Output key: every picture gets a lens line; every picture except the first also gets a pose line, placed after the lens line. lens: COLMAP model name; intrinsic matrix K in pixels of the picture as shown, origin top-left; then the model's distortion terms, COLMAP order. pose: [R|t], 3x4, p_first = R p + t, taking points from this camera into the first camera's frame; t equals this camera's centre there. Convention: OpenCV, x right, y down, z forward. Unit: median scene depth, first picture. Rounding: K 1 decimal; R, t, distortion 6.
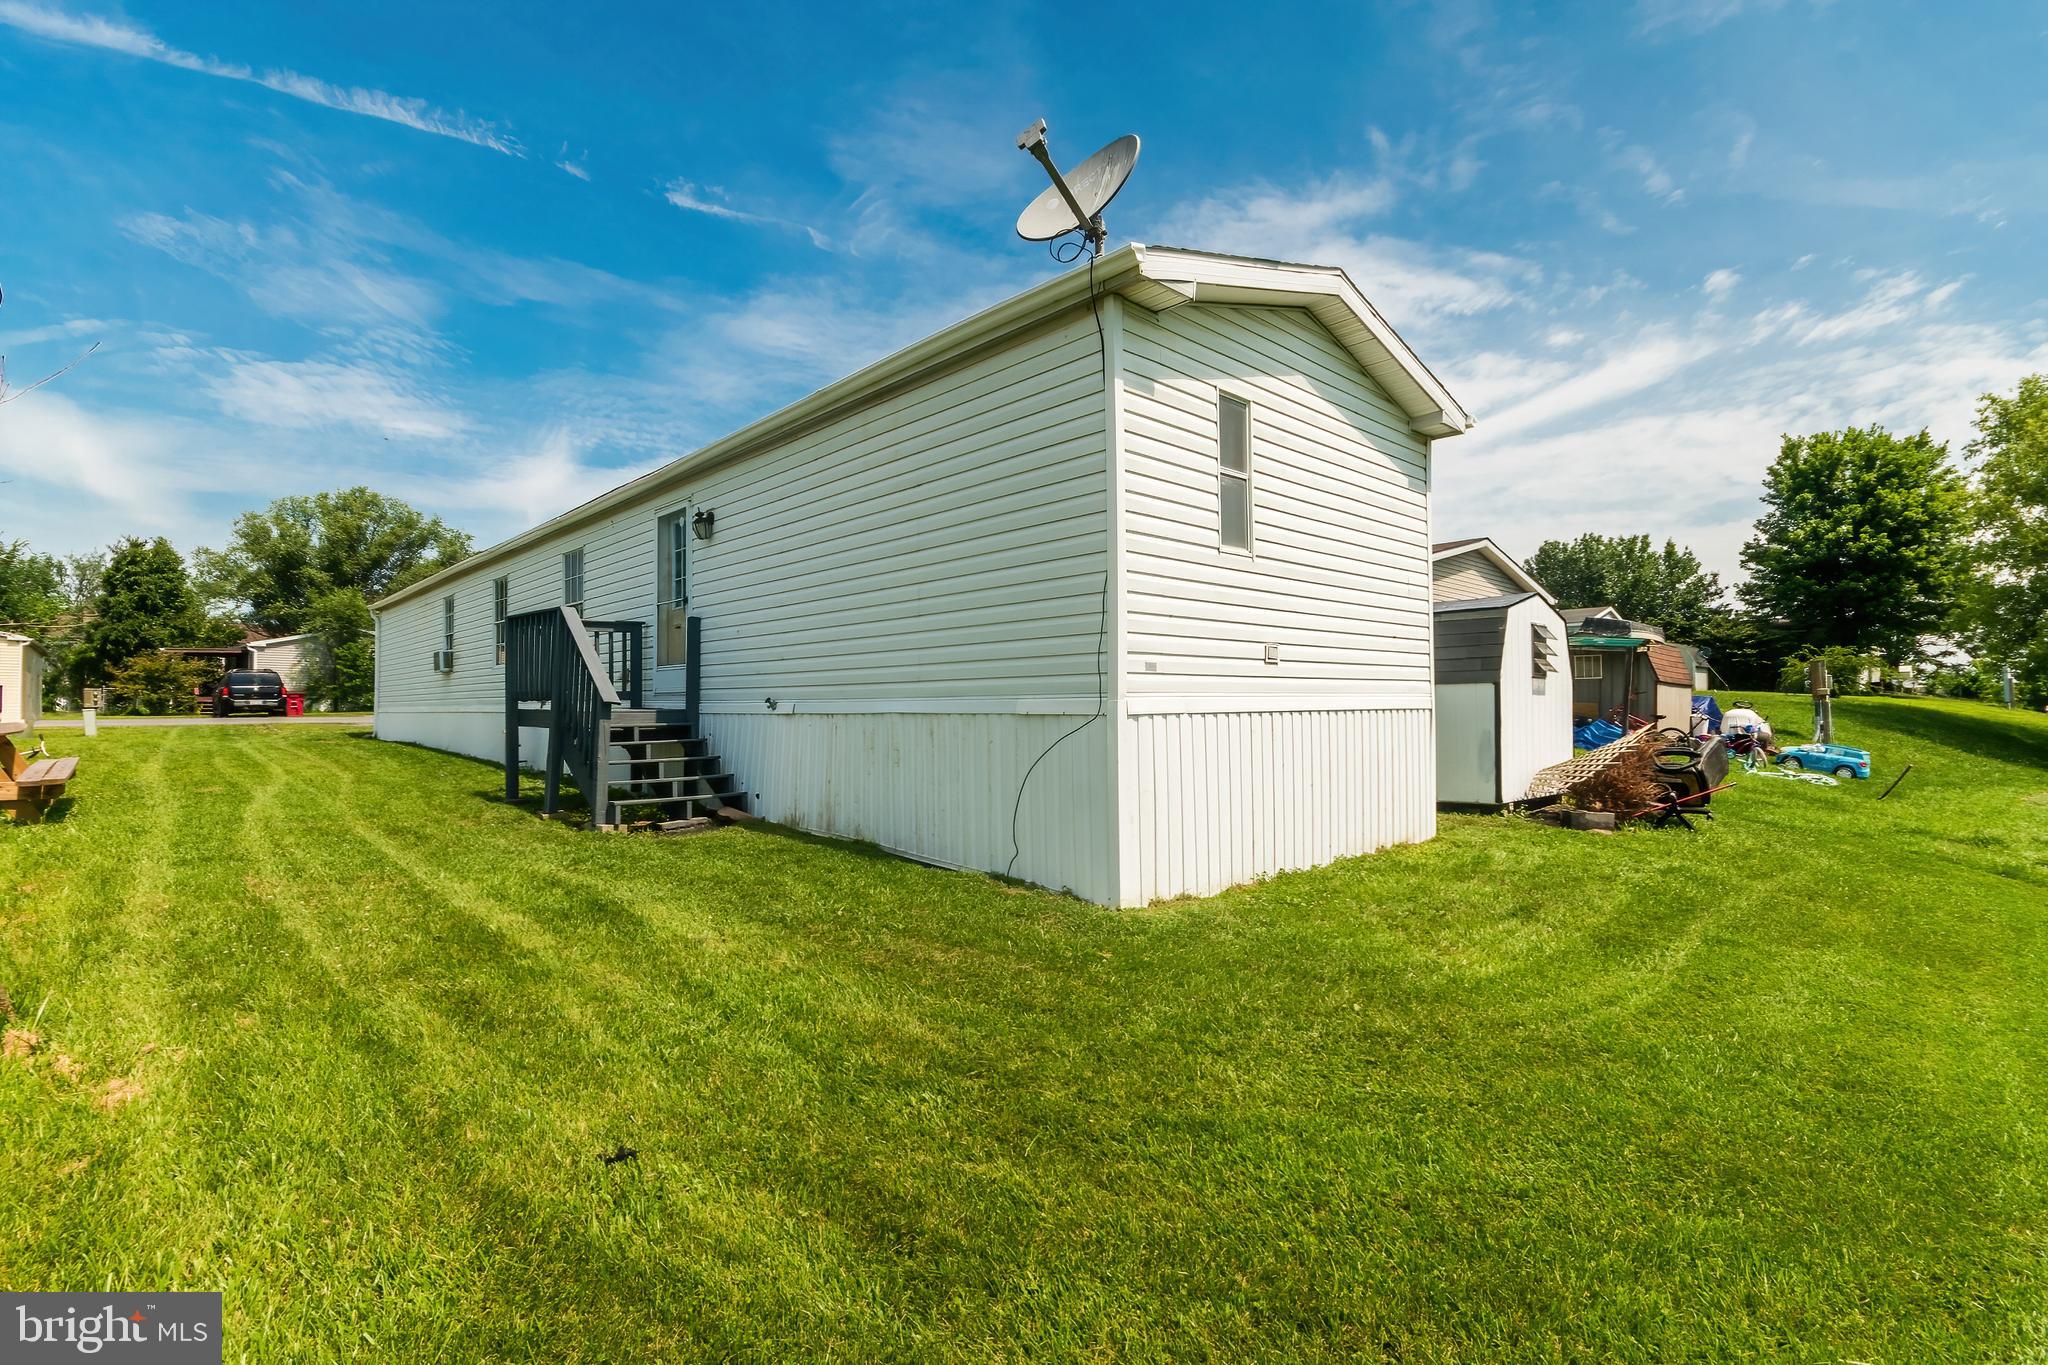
lens RADIAL K [[936.4, 0, 1013.3], [0, 936.4, 691.3], [0, 0, 1]] dist [-0.014171, -0.000321]
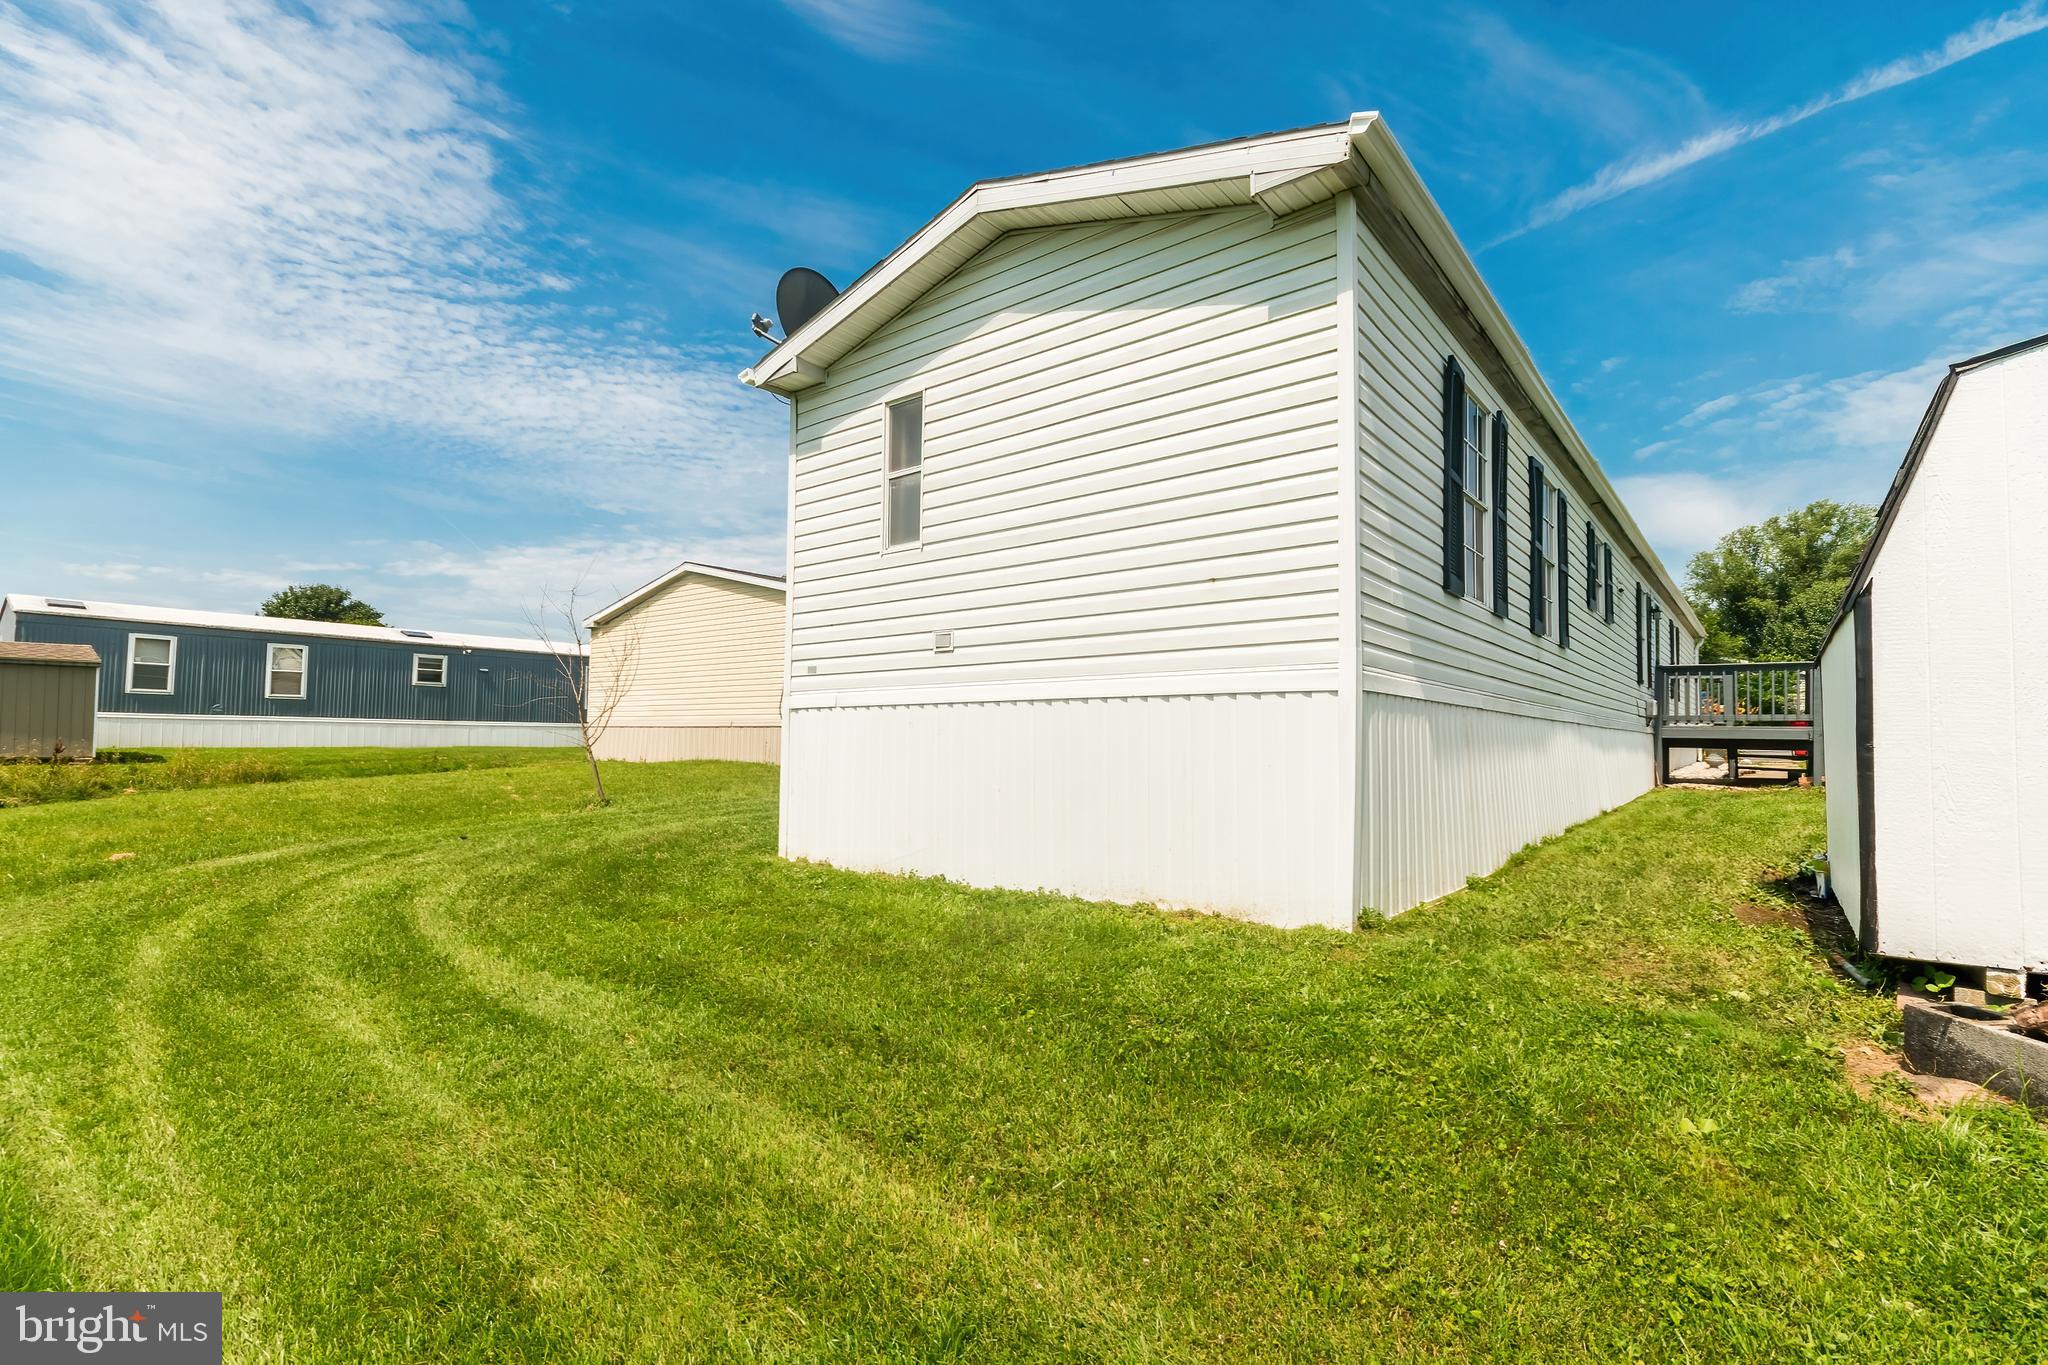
lens RADIAL K [[936.4, 0, 1014.0], [0, 936.4, 687.2], [0, 0, 1]] dist [-0.014171, -0.000321]
pose [[0.137239, -0.050860, -0.989231, 1.231571], [0.009329, 0.998703, -0.050052, 0.053526], [0.990494, -0.002359, 0.137536, 0.958922]]
